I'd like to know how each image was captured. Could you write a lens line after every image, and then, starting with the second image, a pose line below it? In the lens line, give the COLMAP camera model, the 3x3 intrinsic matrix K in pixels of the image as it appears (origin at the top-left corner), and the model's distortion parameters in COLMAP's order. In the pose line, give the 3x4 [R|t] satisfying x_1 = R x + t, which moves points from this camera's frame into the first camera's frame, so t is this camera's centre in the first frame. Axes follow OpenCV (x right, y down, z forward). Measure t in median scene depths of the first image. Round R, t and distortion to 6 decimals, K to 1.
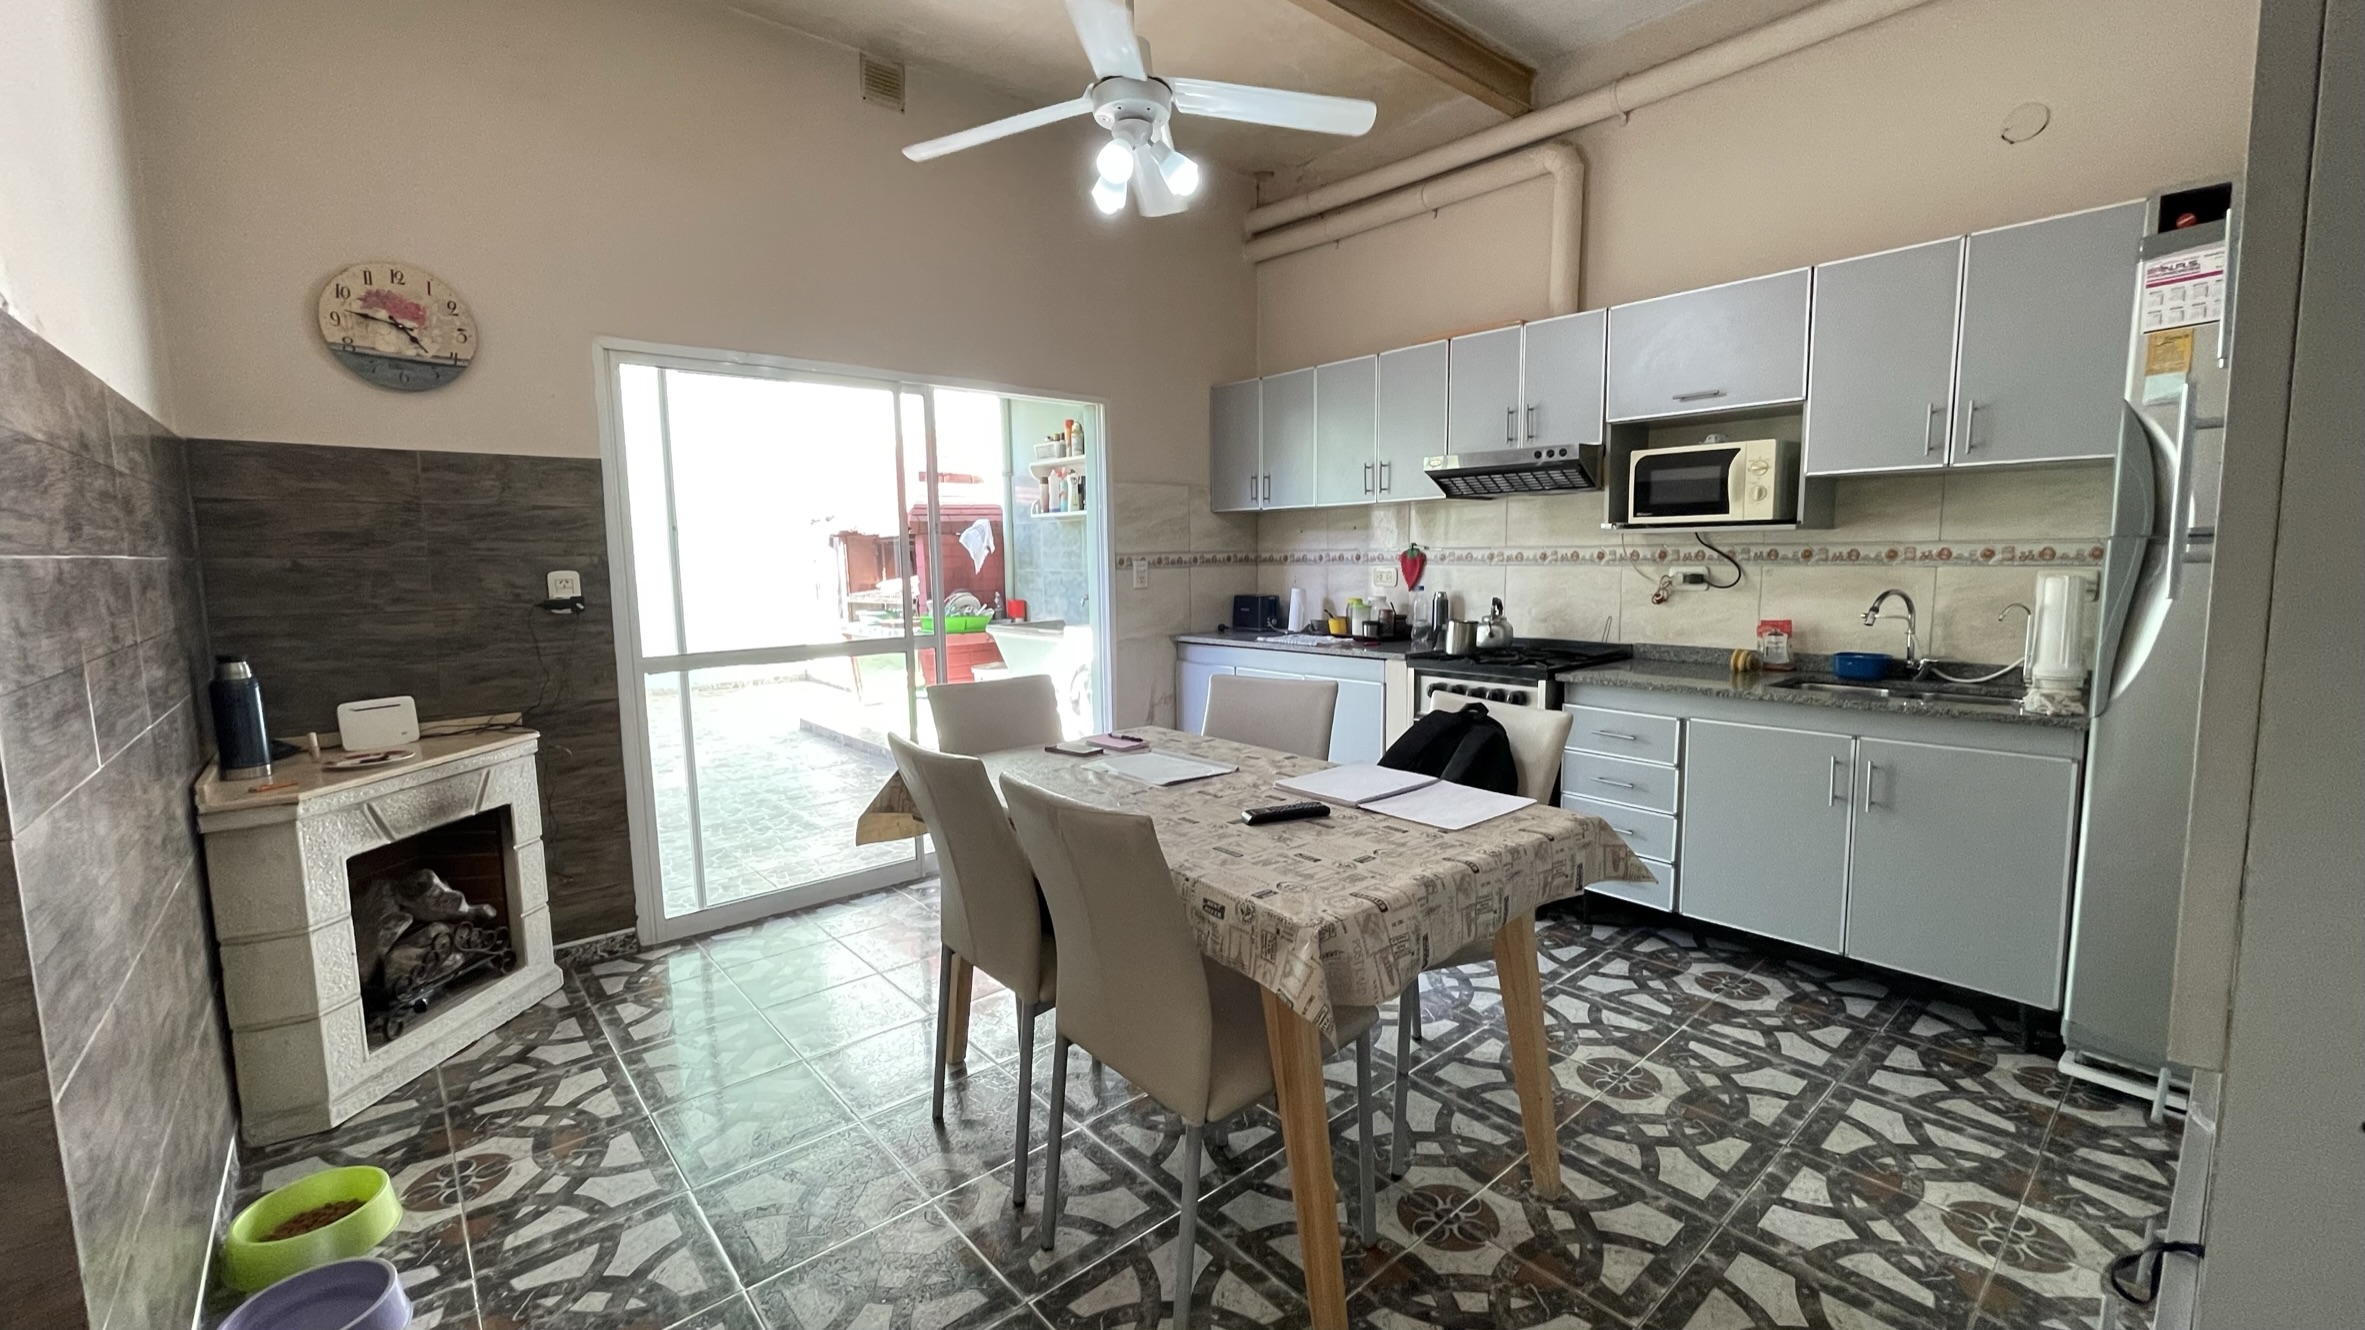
lens RADIAL K [[965.8, 0, 1193.6], [0, 965.8, 664.4], [0, 0, 1]] dist [-0.000152, -0.001085]
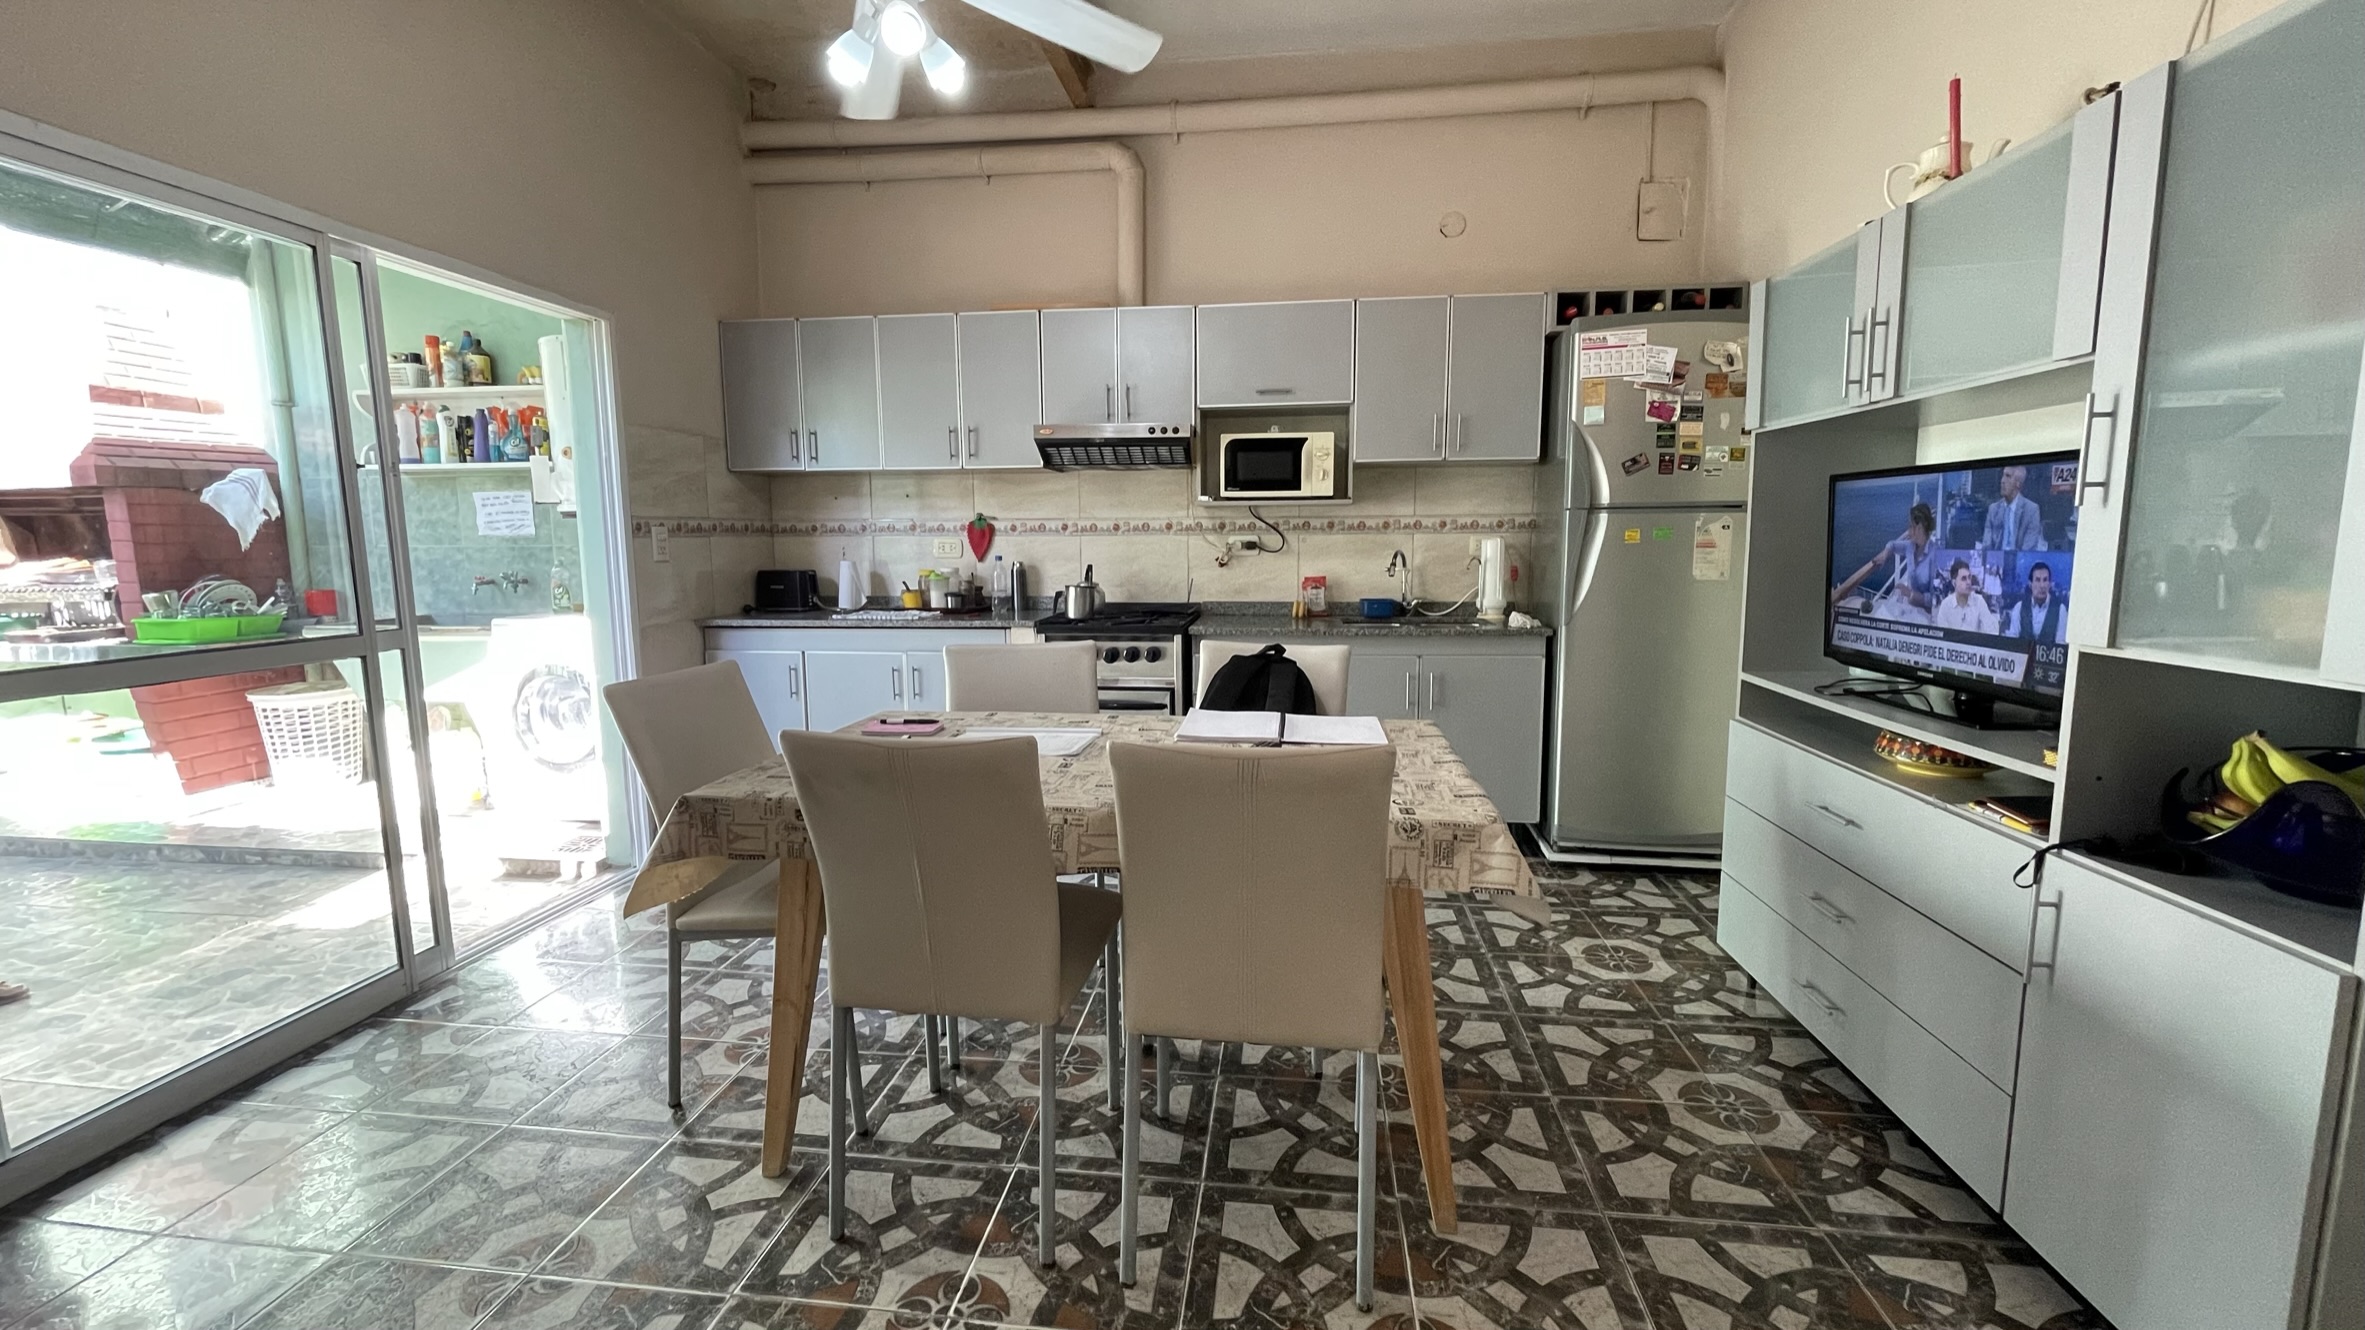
lens RADIAL K [[965.8, 0, 1164.0], [0, 965.8, 670.0], [0, 0, 1]] dist [-0.000152, -0.001085]
pose [[0.744038, -0.068137, 0.664654, -0.303853], [0.072106, 0.997165, 0.021506, 0.026445], [-0.664235, 0.031924, 0.746842, 0.149130]]
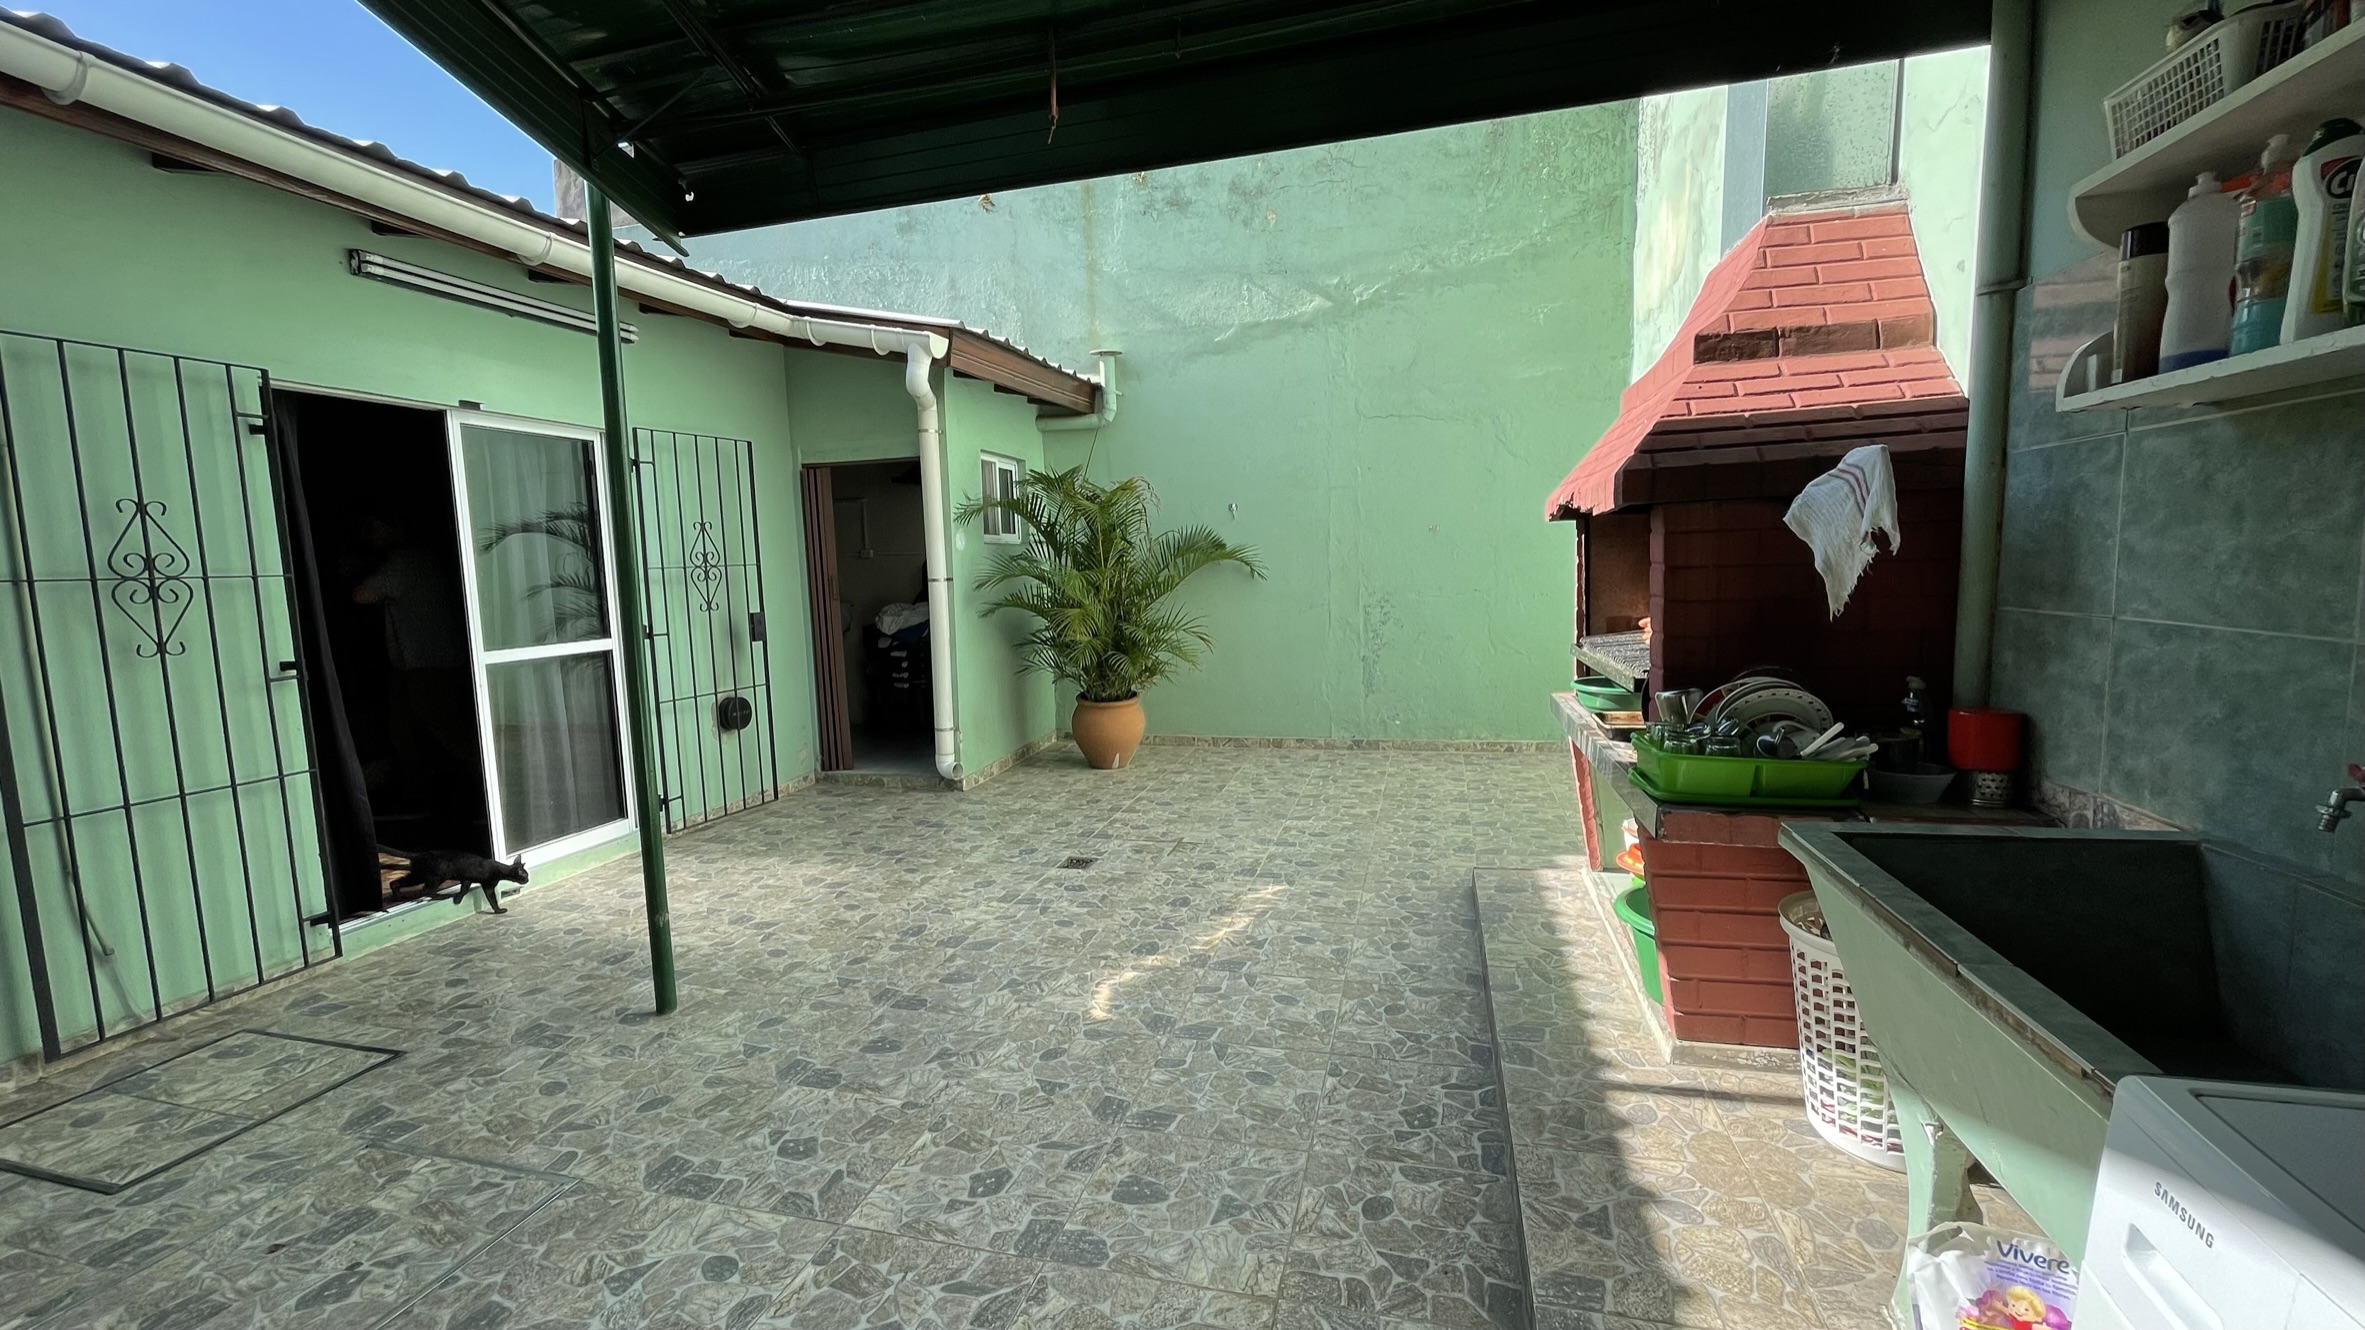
lens RADIAL K [[965.8, 0, 1164.1], [0, 965.8, 657.5], [0, 0, 1]] dist [-0.000152, -0.001085]
pose [[0.549169, 0.091603, -0.830676, -0.119272], [-0.090717, 0.994635, 0.049710, -0.117069], [0.830773, 0.048057, 0.554532, 0.972839]]
